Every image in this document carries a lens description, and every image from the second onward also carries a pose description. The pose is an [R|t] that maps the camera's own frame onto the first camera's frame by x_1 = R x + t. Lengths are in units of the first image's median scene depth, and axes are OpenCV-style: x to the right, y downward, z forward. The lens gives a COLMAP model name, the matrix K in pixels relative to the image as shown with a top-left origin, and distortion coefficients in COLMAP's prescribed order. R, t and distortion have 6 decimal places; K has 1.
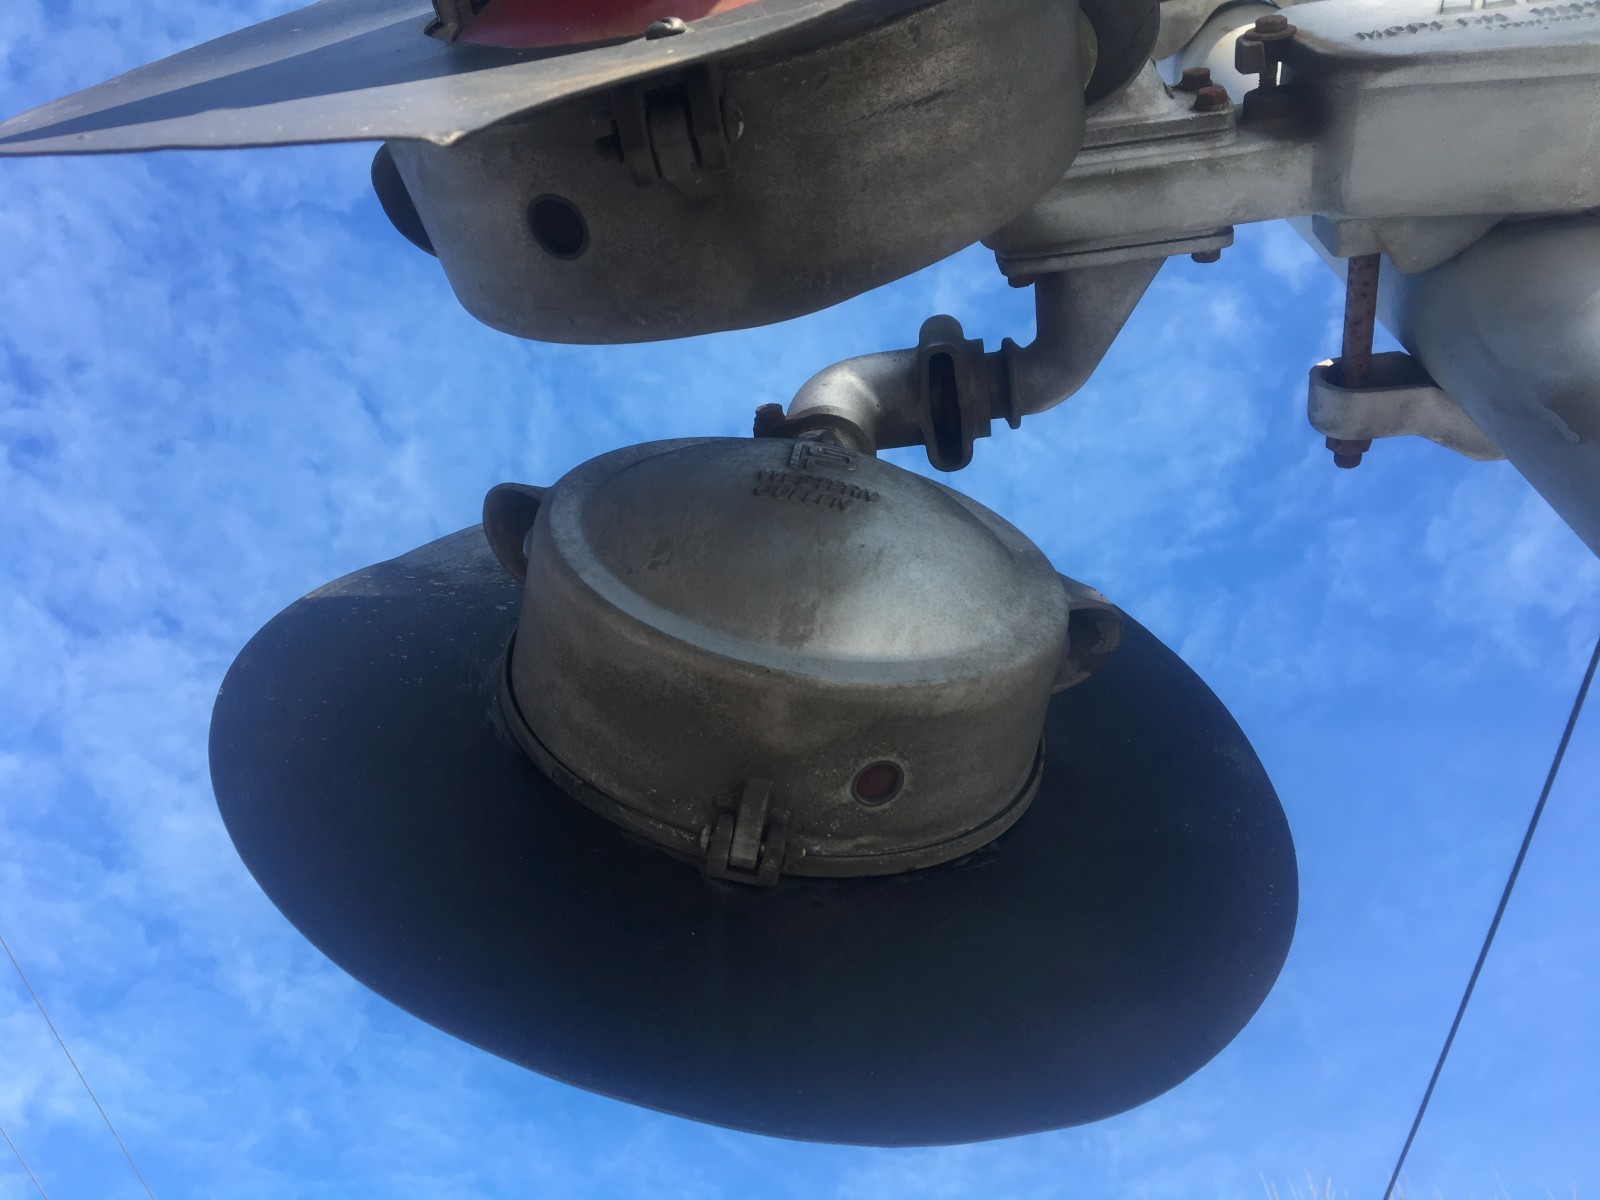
lens RADIAL K [[1172.2, 0, 799.2], [0, 1172.2, 597.6], [0, 0, 1]] dist [0.041871, 0.008971]
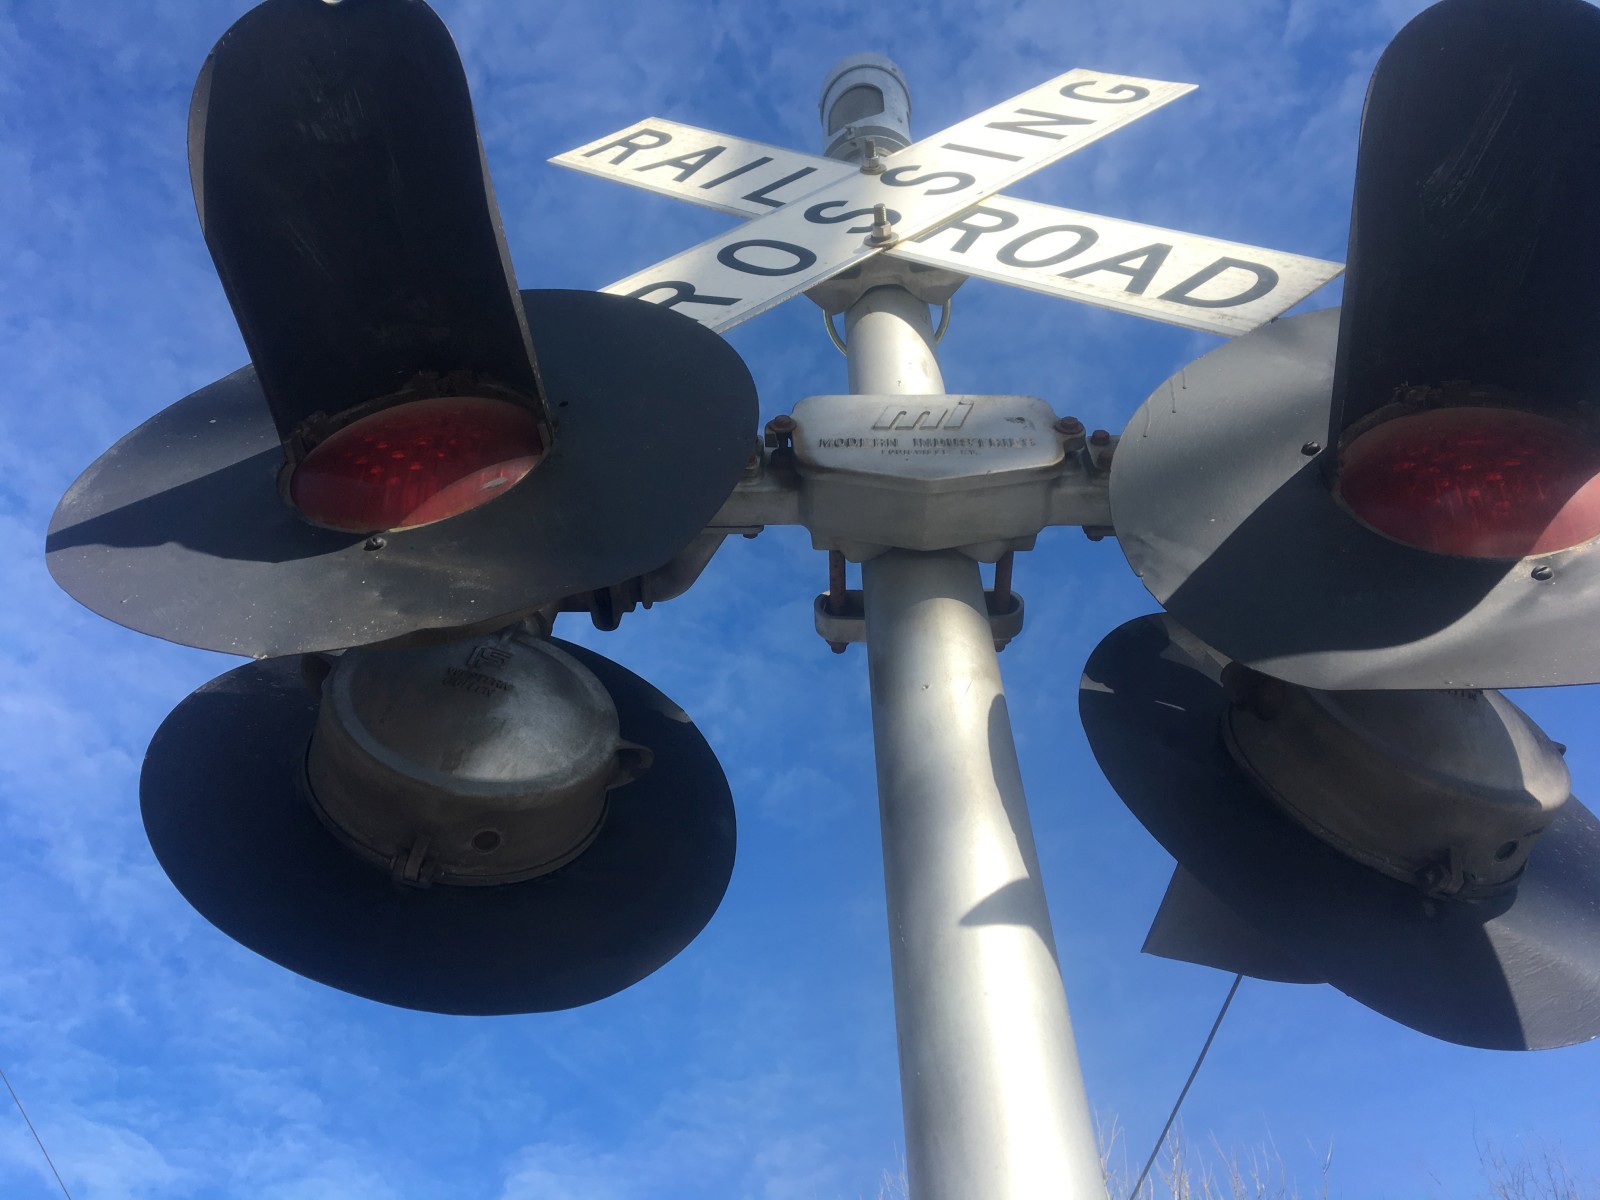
lens RADIAL K [[1342.8, 0, 806.9], [0, 1342.8, 599.7], [0, 0, 1]] dist [0.114362, -0.068723]
pose [[0.993826, 0.095228, 0.056926, 0.394188], [-0.100046, 0.991009, 0.088832, -0.457539], [-0.047954, -0.093978, 0.994419, -1.153672]]
